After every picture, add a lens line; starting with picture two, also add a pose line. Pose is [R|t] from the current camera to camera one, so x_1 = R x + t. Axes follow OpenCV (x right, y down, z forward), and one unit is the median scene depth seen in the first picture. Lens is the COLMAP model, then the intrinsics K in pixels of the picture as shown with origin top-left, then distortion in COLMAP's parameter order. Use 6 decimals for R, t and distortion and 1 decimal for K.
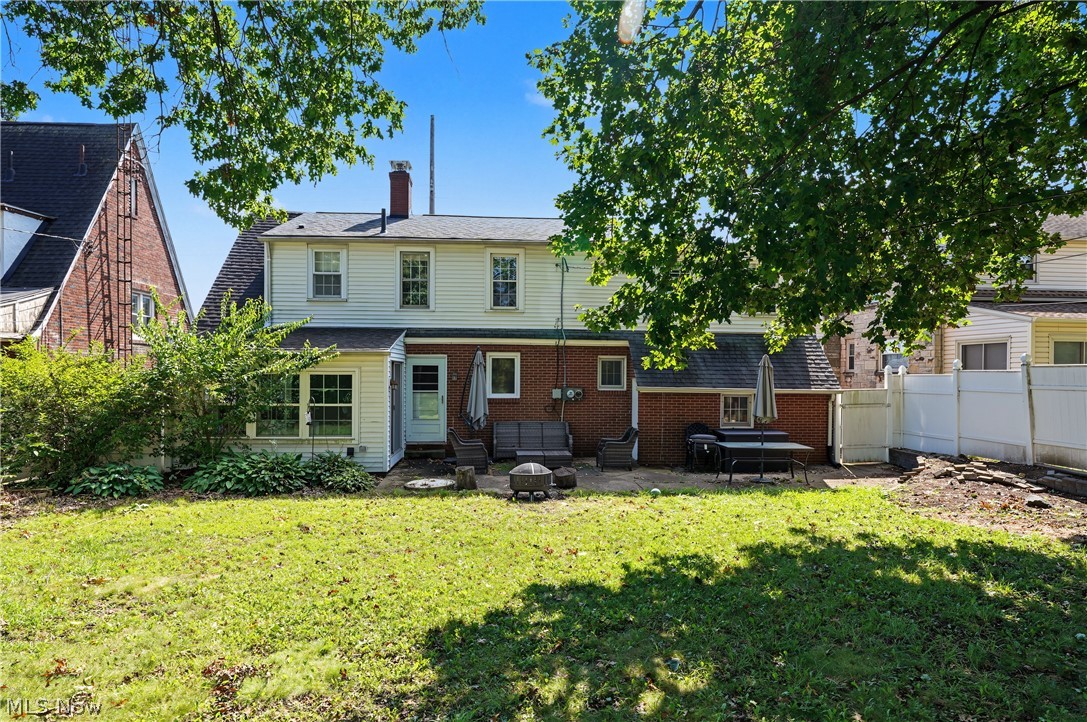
lens RADIAL K [[628.4, 0, 543.4], [0, 628.4, 368.8], [0, 0, 1]] dist [0.000740, 0.000026]
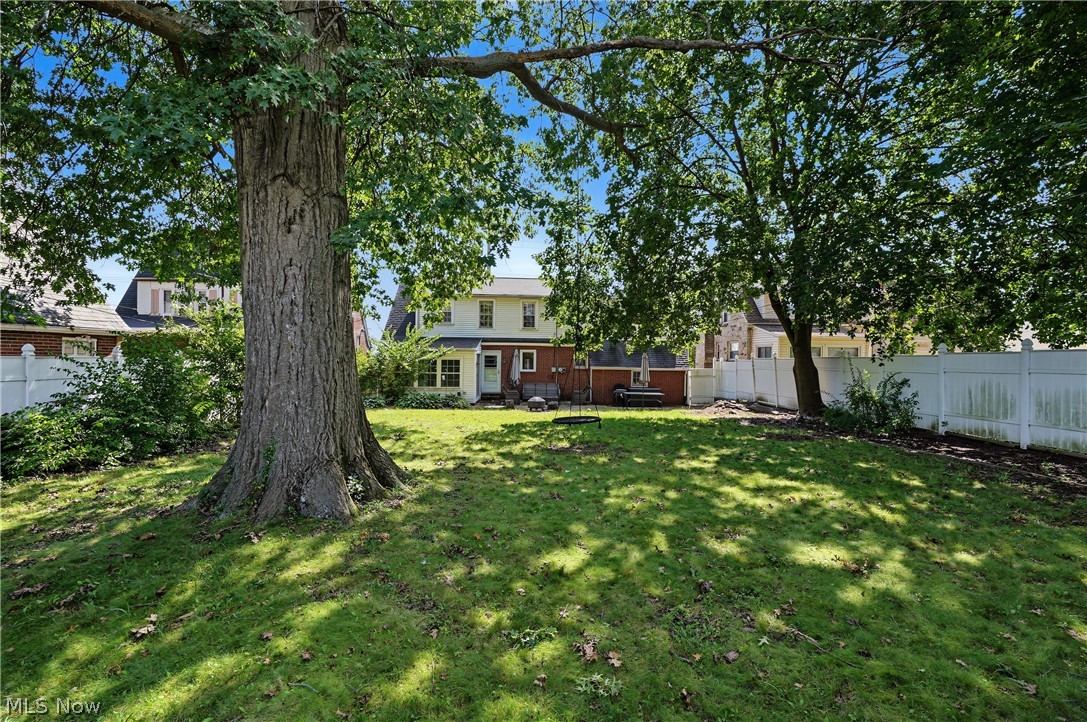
lens RADIAL K [[496.3, 0, 544.3], [0, 496.3, 357.0], [0, 0, 1]] dist [-0.000100, -0.000001]
pose [[0.998672, 0.008557, -0.050805, 0.081974], [-0.008255, 0.999947, 0.006144, -0.013349], [0.050854, -0.005717, 0.998690, -0.710890]]
